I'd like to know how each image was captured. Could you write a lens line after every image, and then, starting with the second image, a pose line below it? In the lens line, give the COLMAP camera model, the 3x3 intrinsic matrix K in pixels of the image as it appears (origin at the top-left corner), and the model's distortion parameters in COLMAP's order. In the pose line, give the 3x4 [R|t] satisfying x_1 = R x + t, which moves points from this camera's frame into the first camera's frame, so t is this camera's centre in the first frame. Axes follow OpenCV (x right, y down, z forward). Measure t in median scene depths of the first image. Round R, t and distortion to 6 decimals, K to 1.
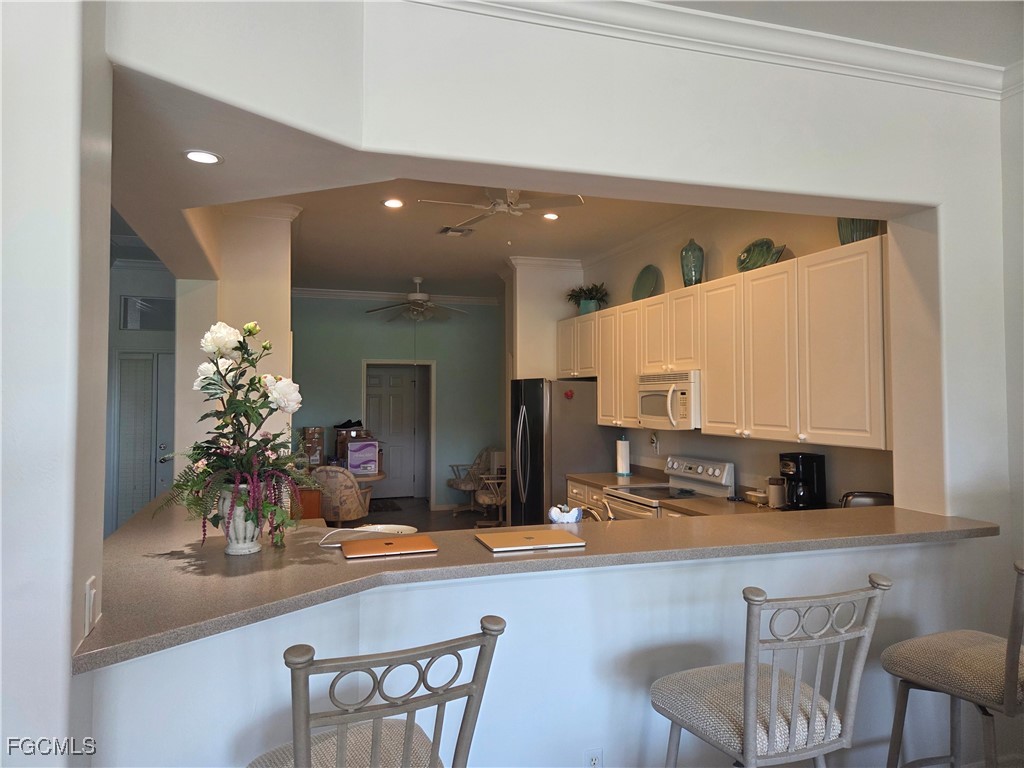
lens RADIAL K [[671.9, 0, 491.8], [0, 671.9, 379.7], [0, 0, 1]] dist [0.081125, -0.084047]
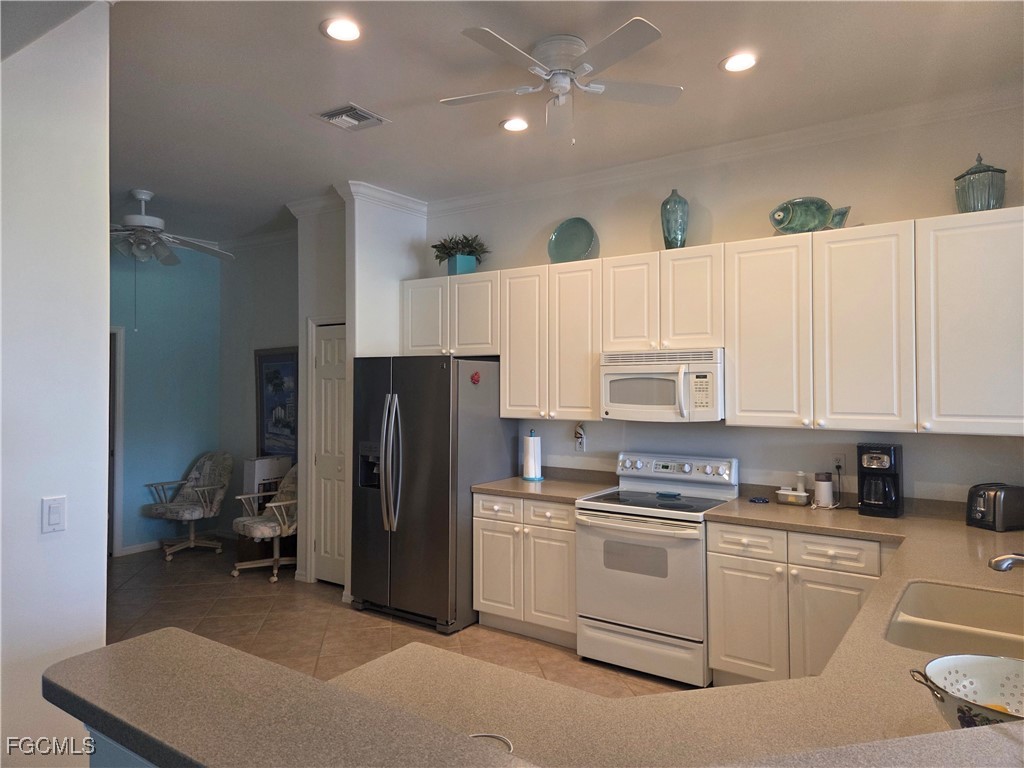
lens RADIAL K [[681.3, 0, 513.2], [0, 681.3, 371.4], [0, 0, 1]] dist [0.086764, -0.095094]
pose [[0.795823, 0.007461, 0.605483, -0.349621], [-0.013208, 0.999900, 0.005039, 0.011763], [-0.605385, -0.012007, 0.795842, 0.427244]]
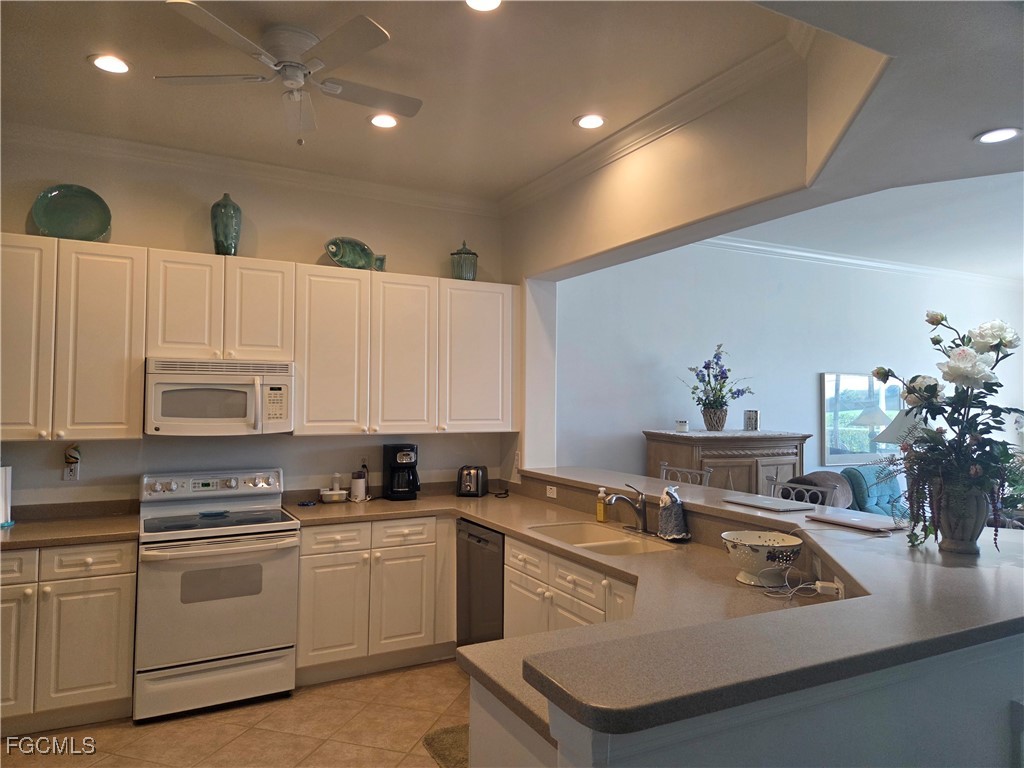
lens RADIAL K [[671.9, 0, 491.8], [0, 671.9, 379.7], [0, 0, 1]] dist [0.081125, -0.084047]
pose [[-0.161391, 0.033965, 0.986306, -0.510196], [-0.032165, 0.998696, -0.039655, 0.029960], [-0.986366, -0.038124, -0.160088, 0.772724]]
